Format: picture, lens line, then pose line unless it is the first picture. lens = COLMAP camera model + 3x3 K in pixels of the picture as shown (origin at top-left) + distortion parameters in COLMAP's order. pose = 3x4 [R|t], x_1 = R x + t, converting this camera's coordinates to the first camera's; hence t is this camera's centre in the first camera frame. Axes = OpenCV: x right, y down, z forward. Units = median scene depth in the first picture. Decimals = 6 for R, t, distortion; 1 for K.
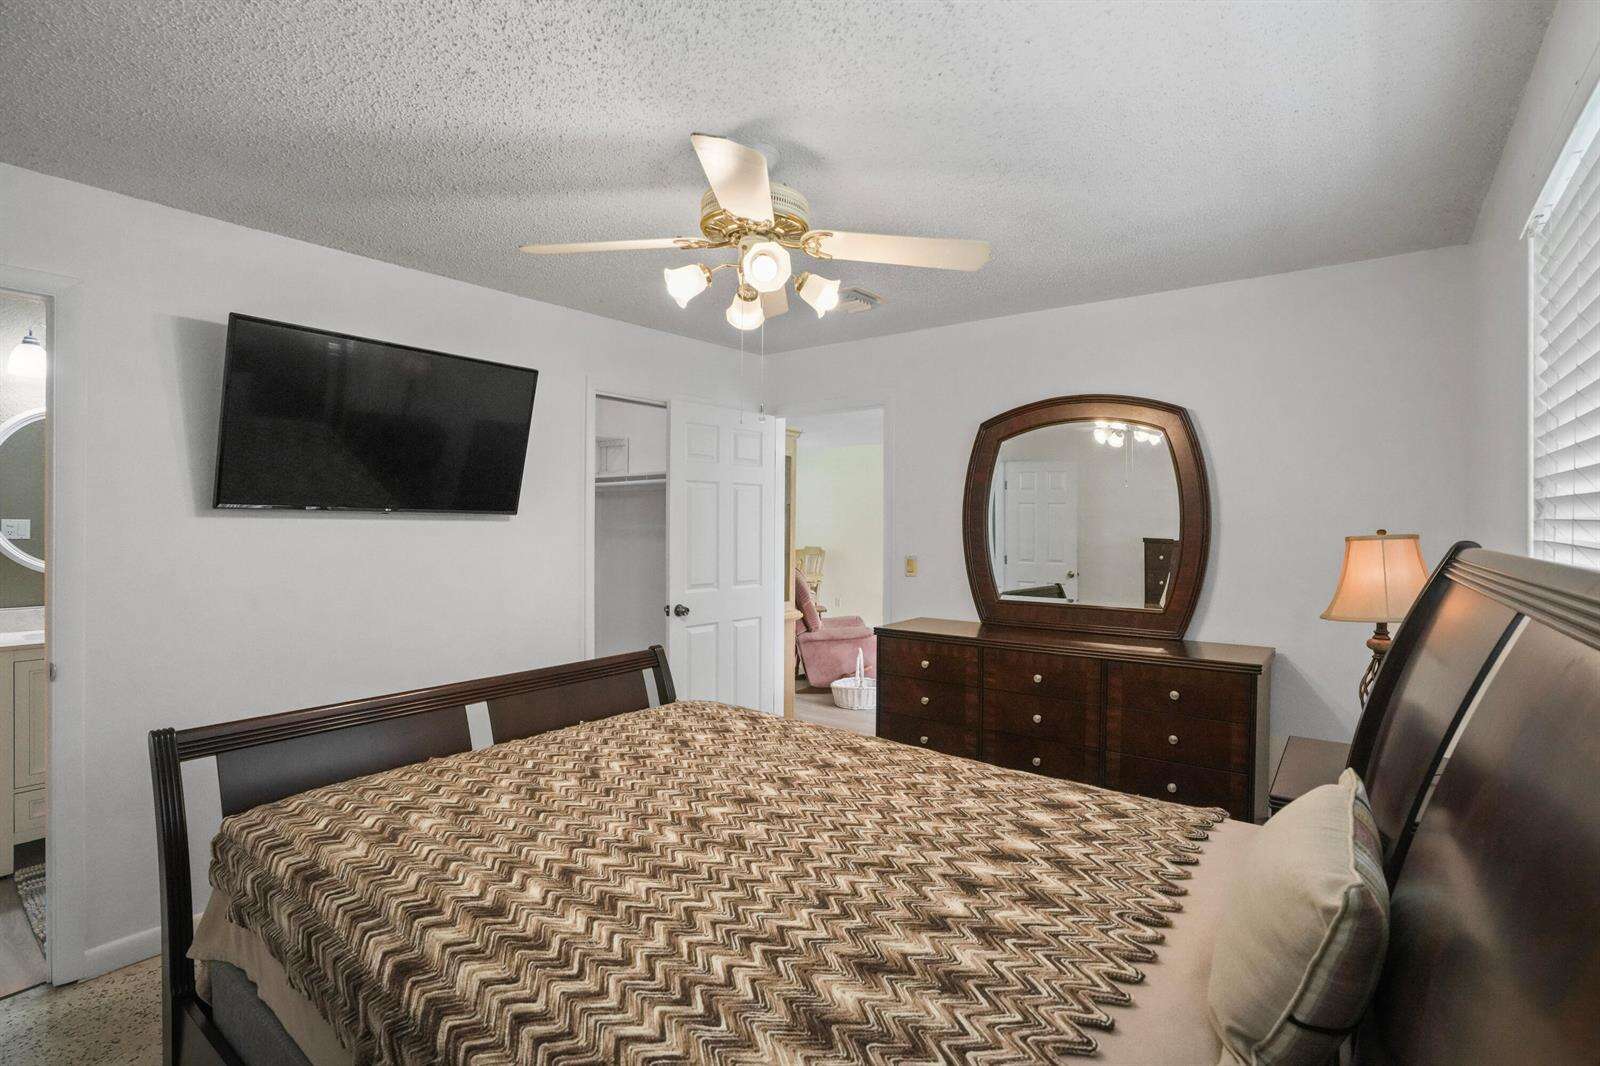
lens RADIAL K [[744.3, 0, 806.8], [0, 744.3, 526.3], [0, 0, 1]] dist [-0.068550, 0.028108]
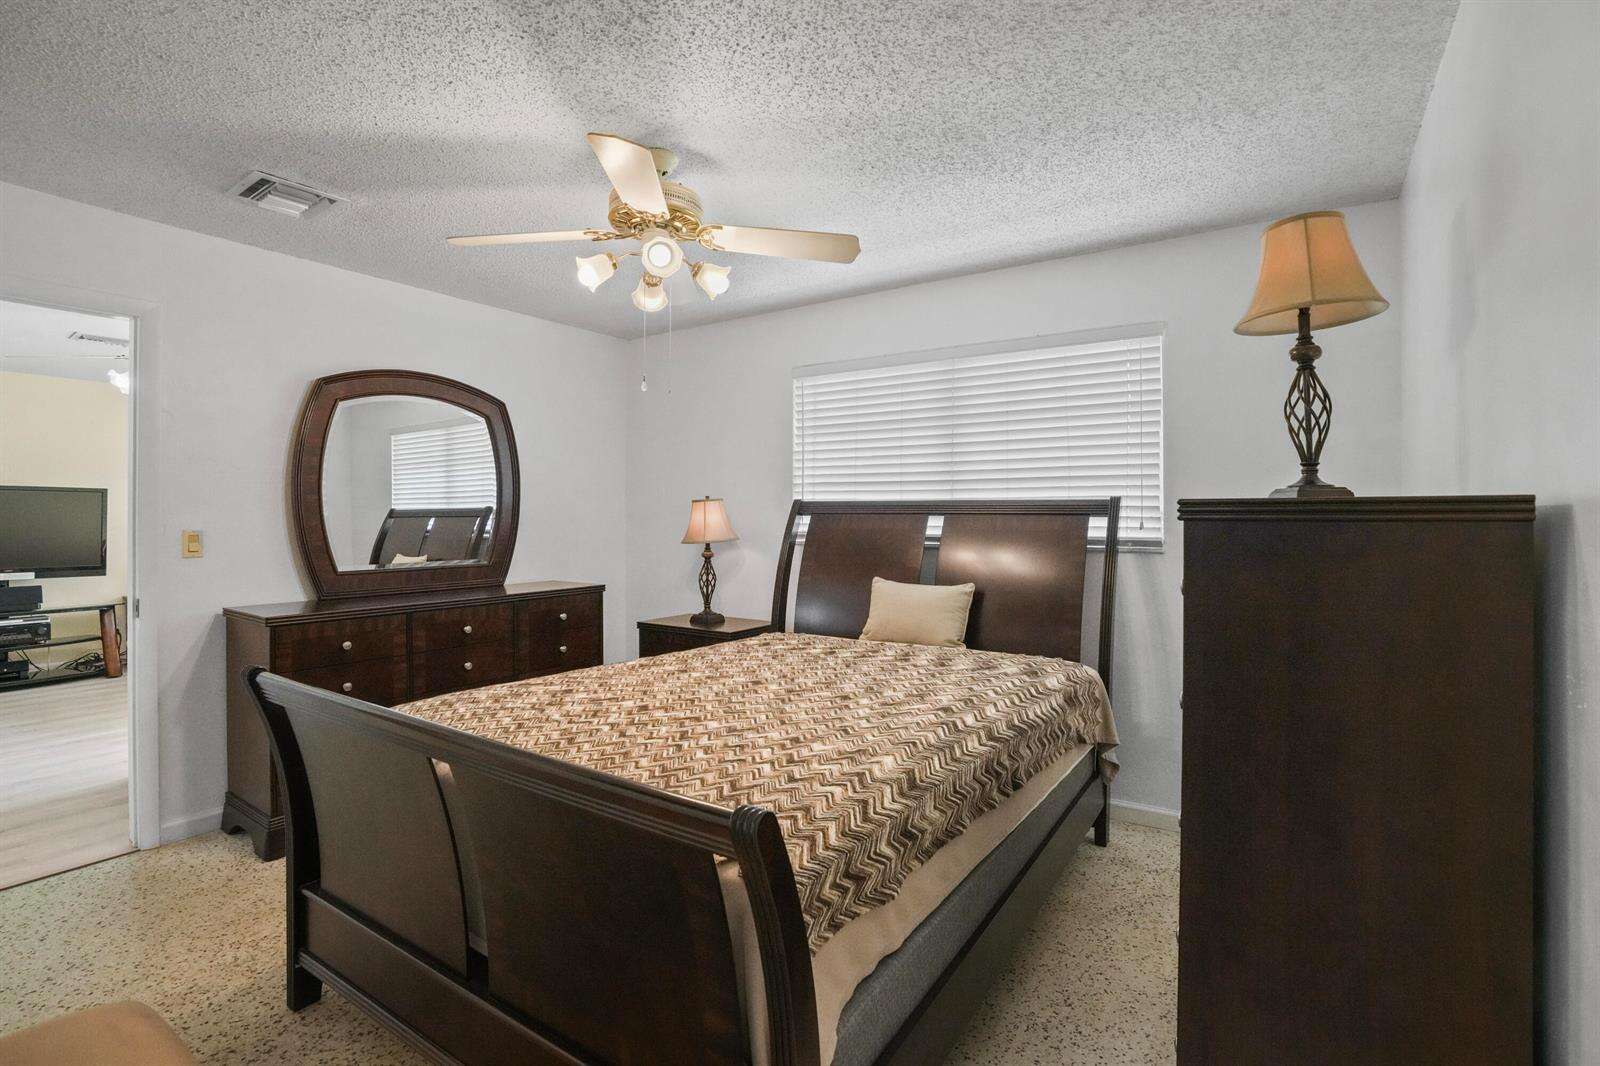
lens RADIAL K [[744.3, 0, 806.8], [0, 744.3, 526.3], [0, 0, 1]] dist [-0.068550, 0.028108]
pose [[-0.056595, -0.020988, 0.998177, -1.232362], [0.003083, 0.999771, 0.021197, 0.043927], [-0.998392, 0.004277, -0.056518, 0.830594]]
